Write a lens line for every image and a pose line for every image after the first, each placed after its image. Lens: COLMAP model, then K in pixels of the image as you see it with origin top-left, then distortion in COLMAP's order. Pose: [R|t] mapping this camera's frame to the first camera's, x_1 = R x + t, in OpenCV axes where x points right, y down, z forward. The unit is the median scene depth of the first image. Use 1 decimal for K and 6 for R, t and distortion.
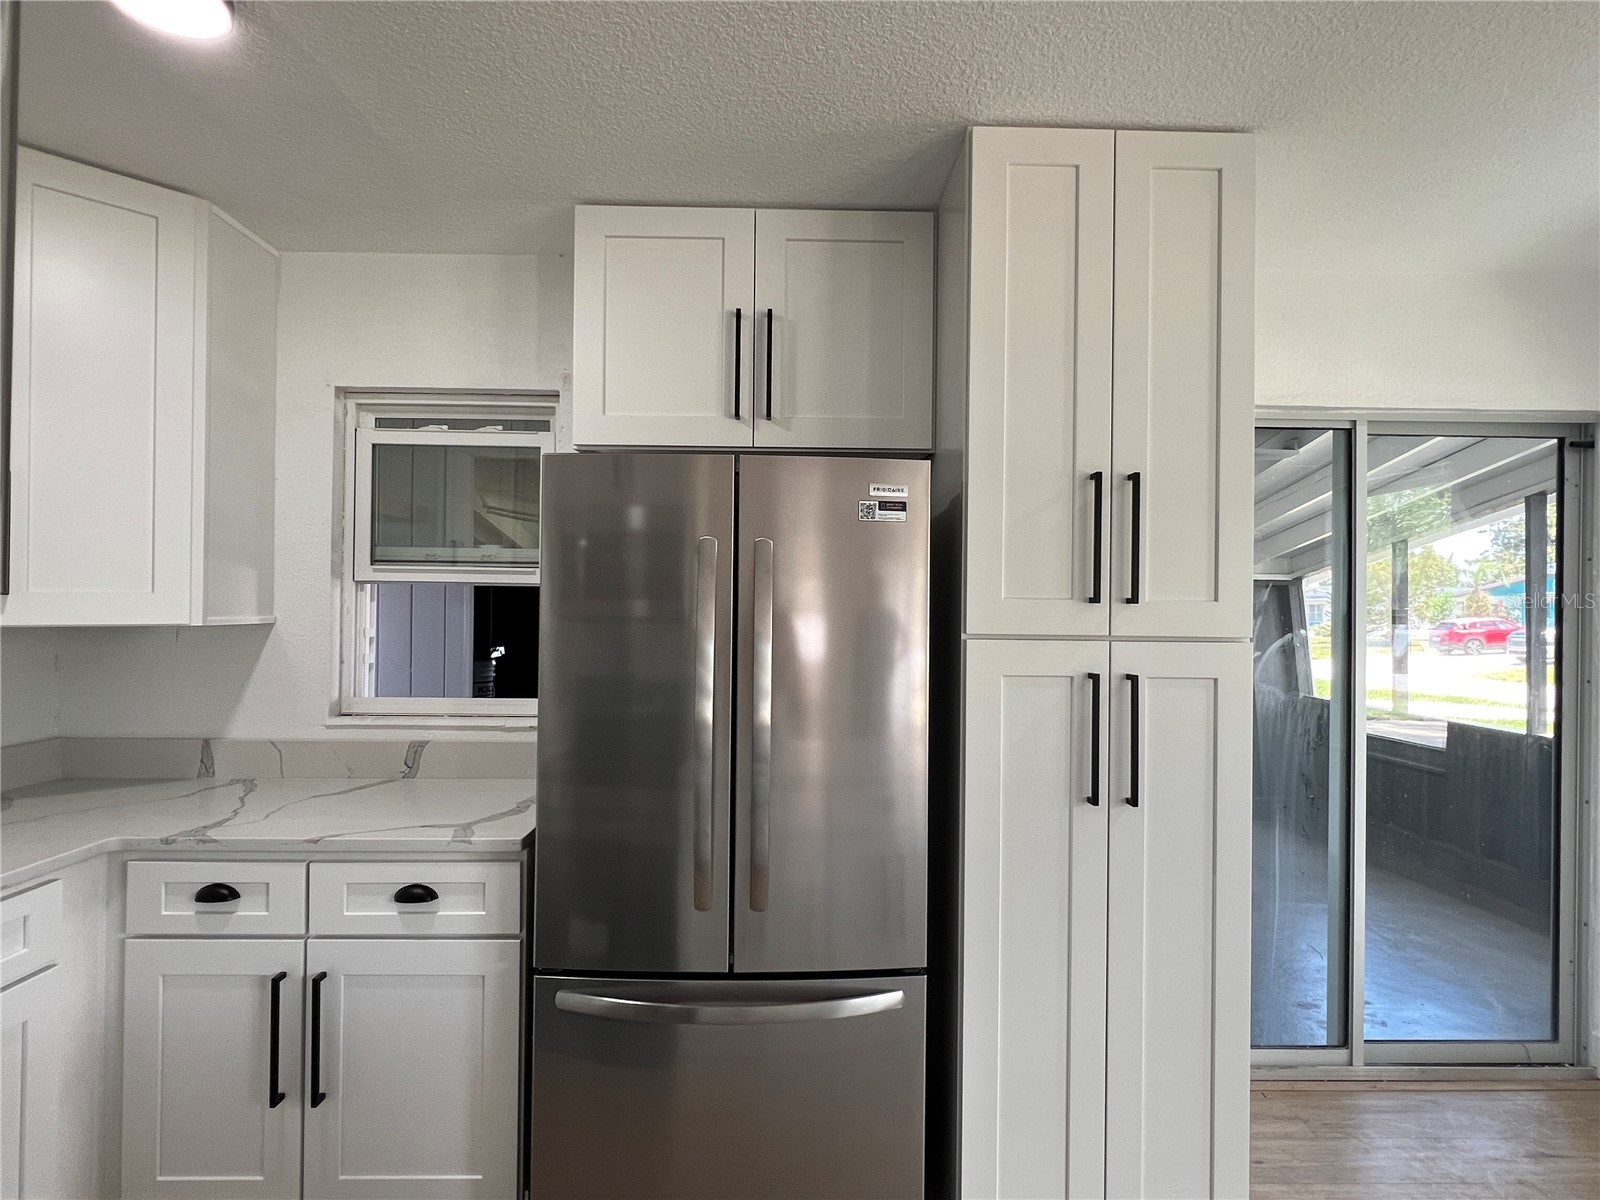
lens RADIAL K [[852.7, 0, 800.0], [0, 852.7, 600.0], [0, 0, 1]] dist [-0.000698, -0.000133]
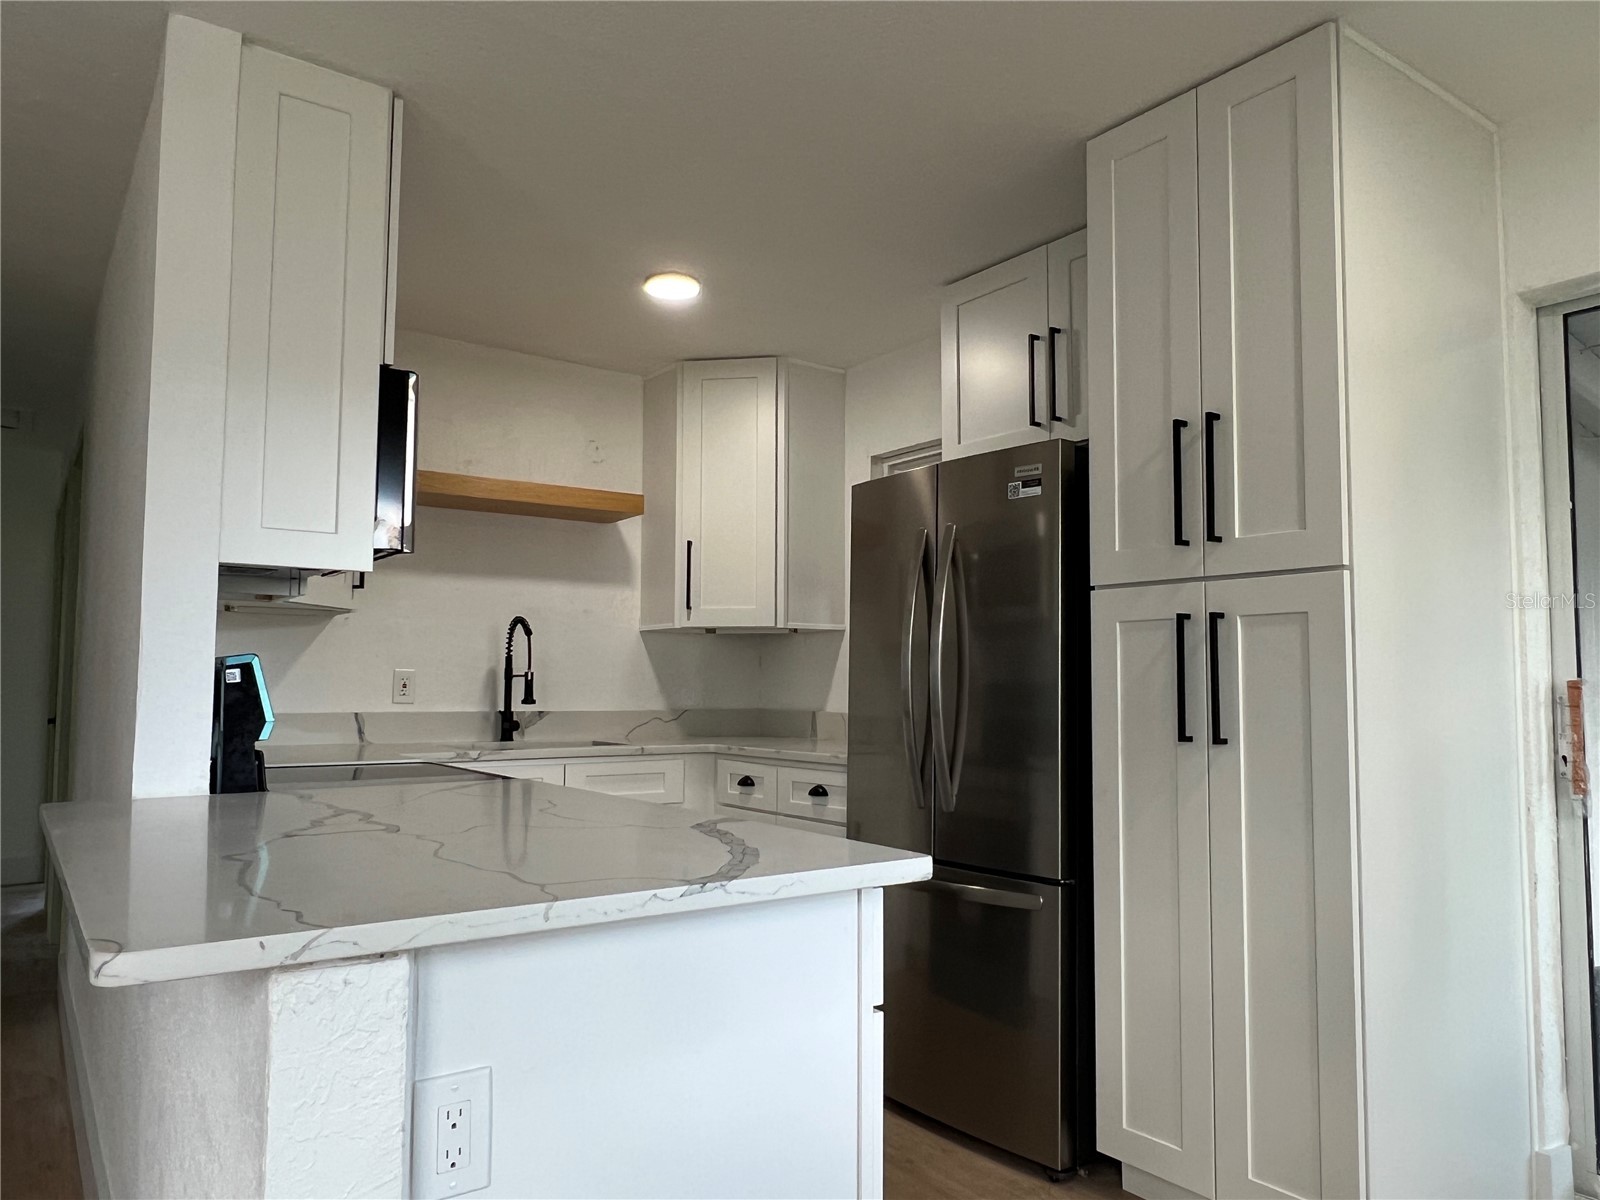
lens RADIAL K [[1098.6, 0, 800.0], [0, 1098.6, 600.0], [0, 0, 1]] dist [0.001426, 0.000383]
pose [[0.571135, -0.070260, -0.817844, 1.147040], [0.007320, 0.996726, -0.080516, 0.171103], [0.820824, 0.039999, 0.569779, -0.131282]]
